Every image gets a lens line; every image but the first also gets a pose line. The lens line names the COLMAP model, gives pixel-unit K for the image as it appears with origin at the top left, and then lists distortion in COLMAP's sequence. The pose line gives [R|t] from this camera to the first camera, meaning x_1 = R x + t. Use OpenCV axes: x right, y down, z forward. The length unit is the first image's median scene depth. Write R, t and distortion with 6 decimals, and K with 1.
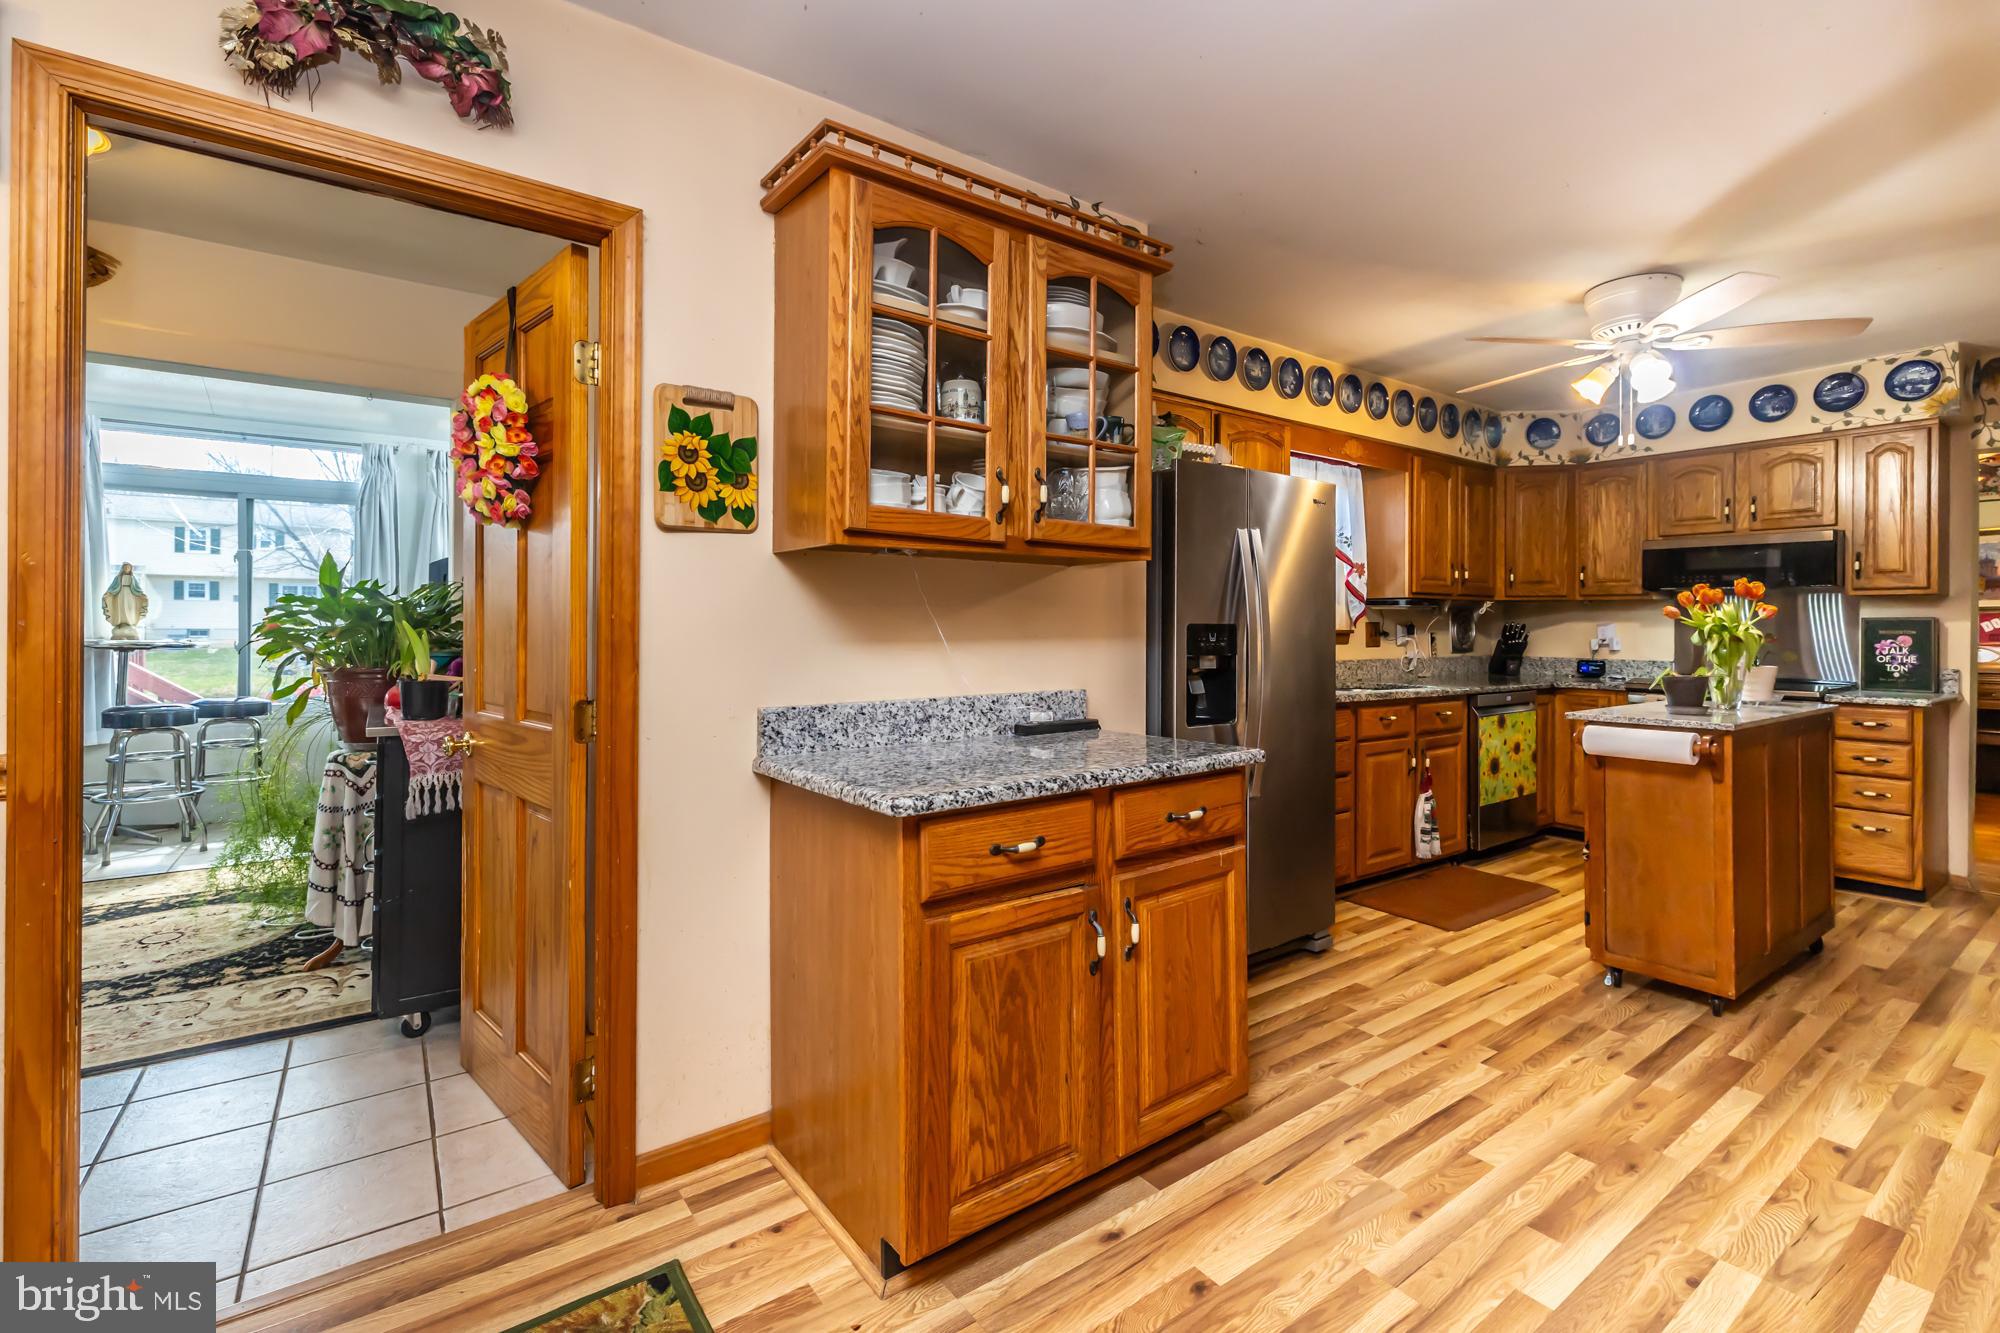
lens RADIAL K [[882.7, 0, 1010.8], [0, 882.7, 625.9], [0, 0, 1]] dist [-0.000808, -0.000163]
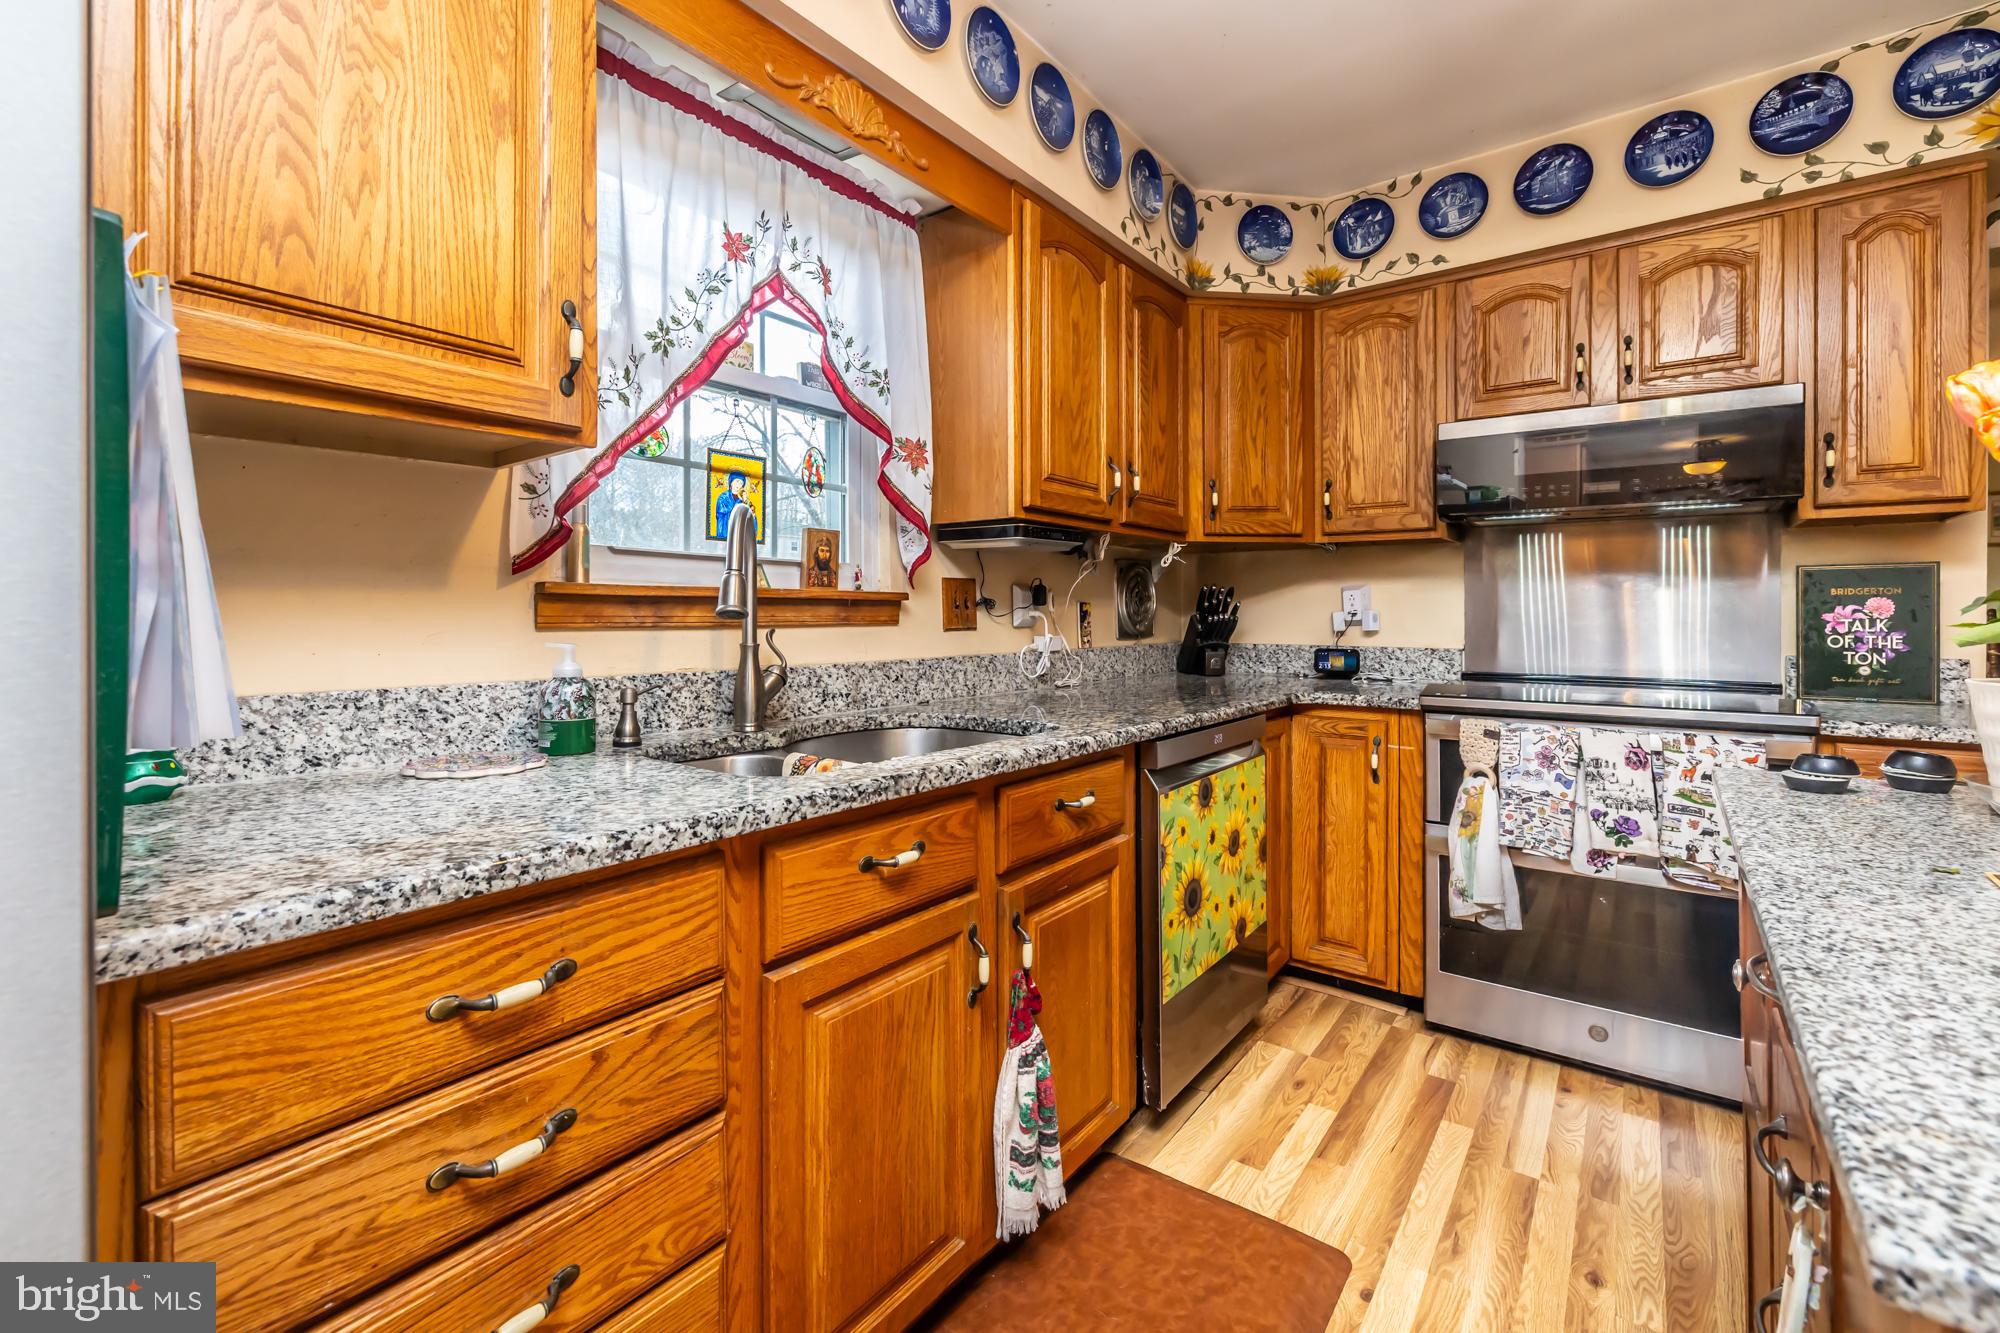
lens RADIAL K [[852.9, 0, 998.3], [0, 852.9, 609.0], [0, 0, 1]] dist [0.000431, 0.000211]
pose [[0.957247, -0.004926, 0.289229, 0.348385], [0.006050, 0.999977, -0.002989, 0.016327], [-0.289208, 0.004611, 0.957255, 0.648399]]
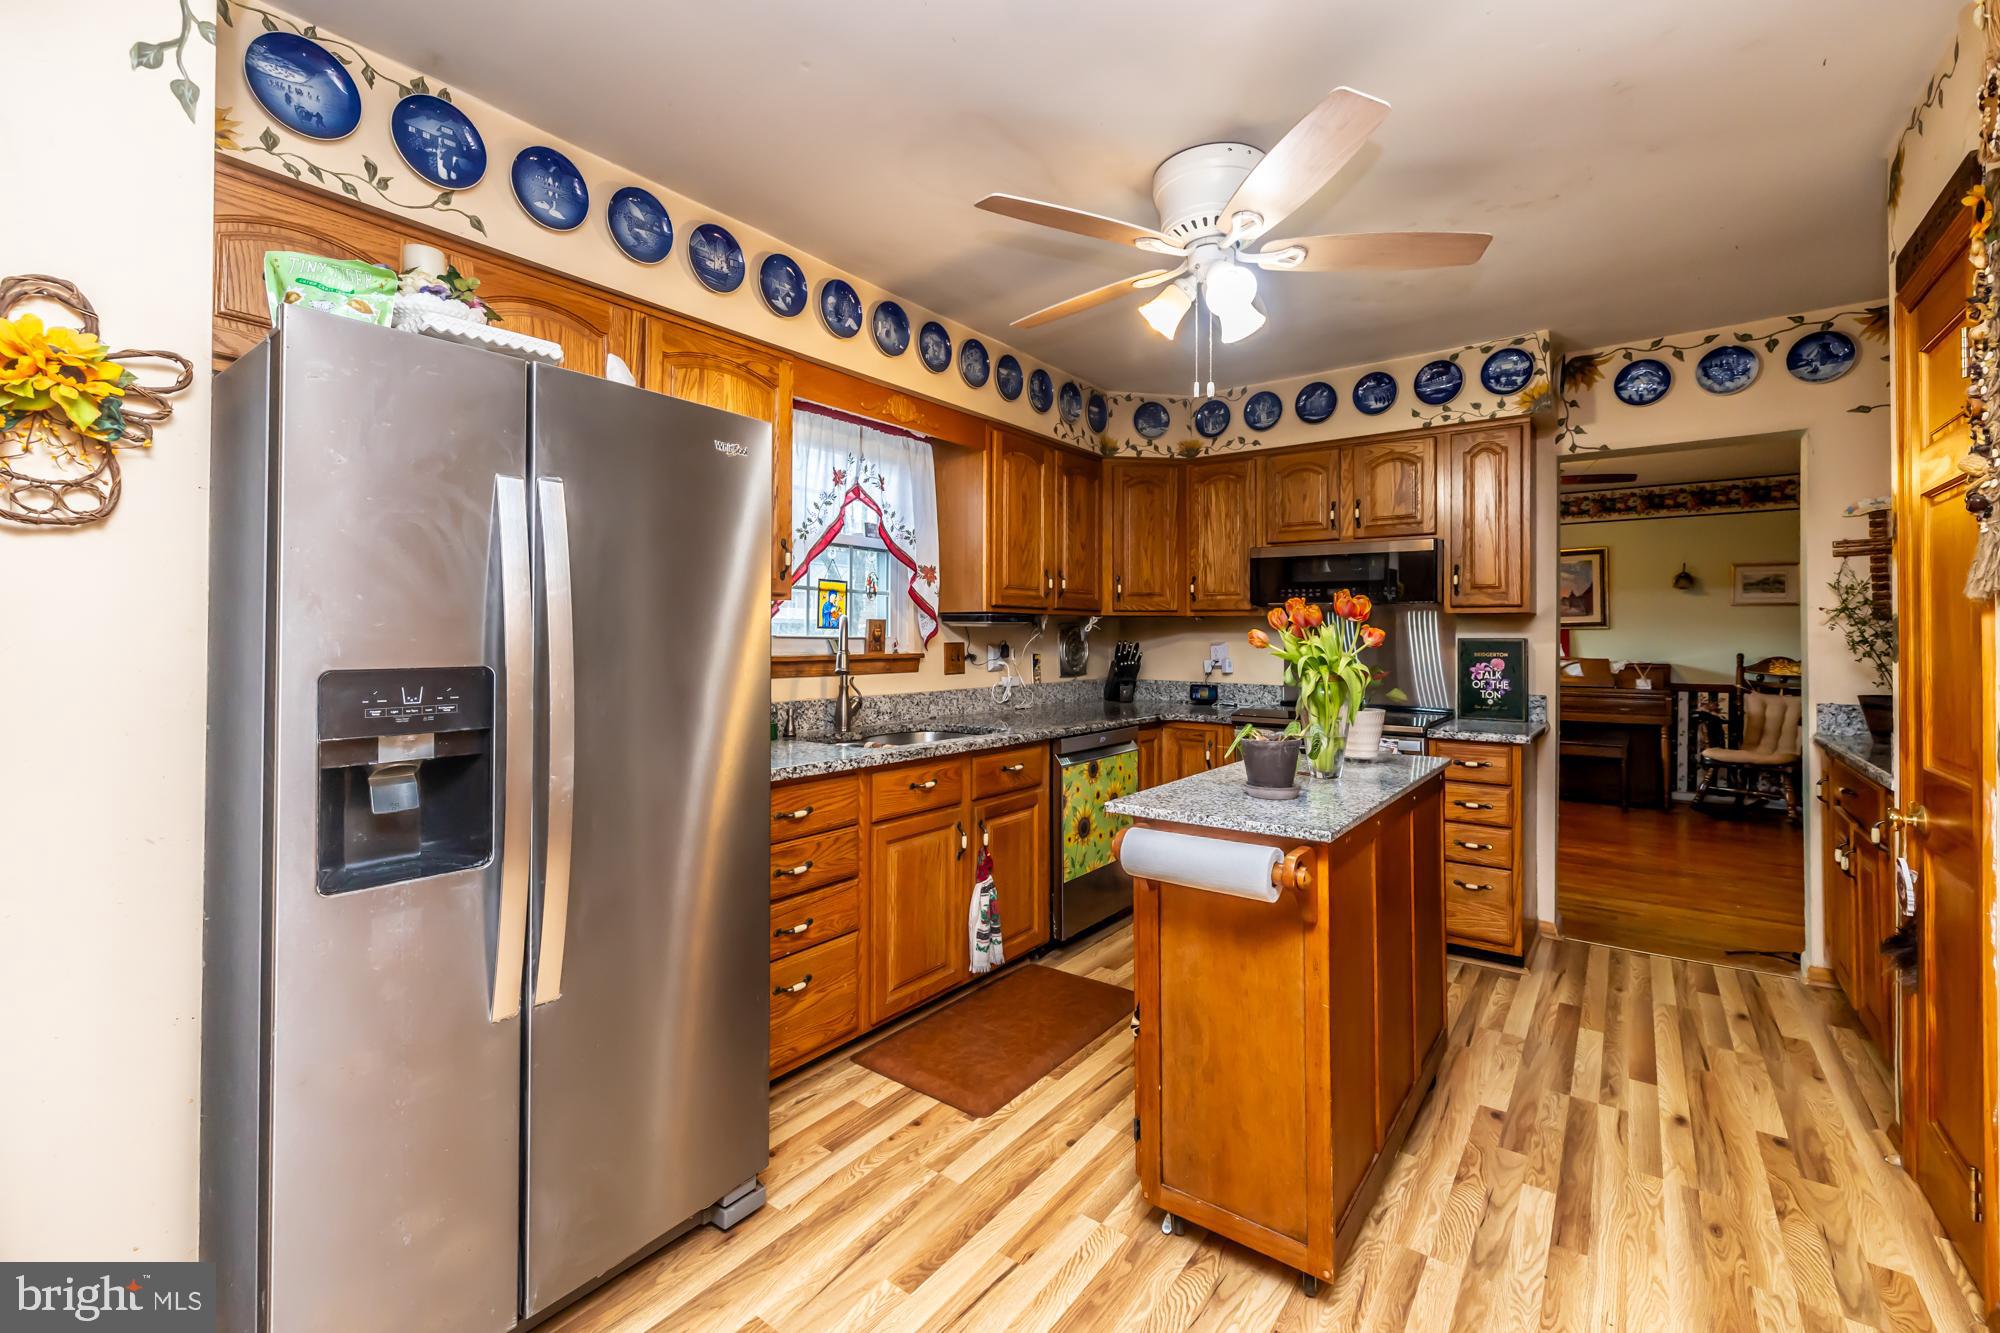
lens RADIAL K [[844.5, 0, 996.6], [0, 844.5, 627.1], [0, 0, 1]] dist [-0.000925, -0.000142]
pose [[0.956783, 0.002265, 0.290793, 0.266587], [-0.000012, 0.999970, -0.007749, -0.014249], [-0.290802, 0.007411, 0.956755, 0.315914]]
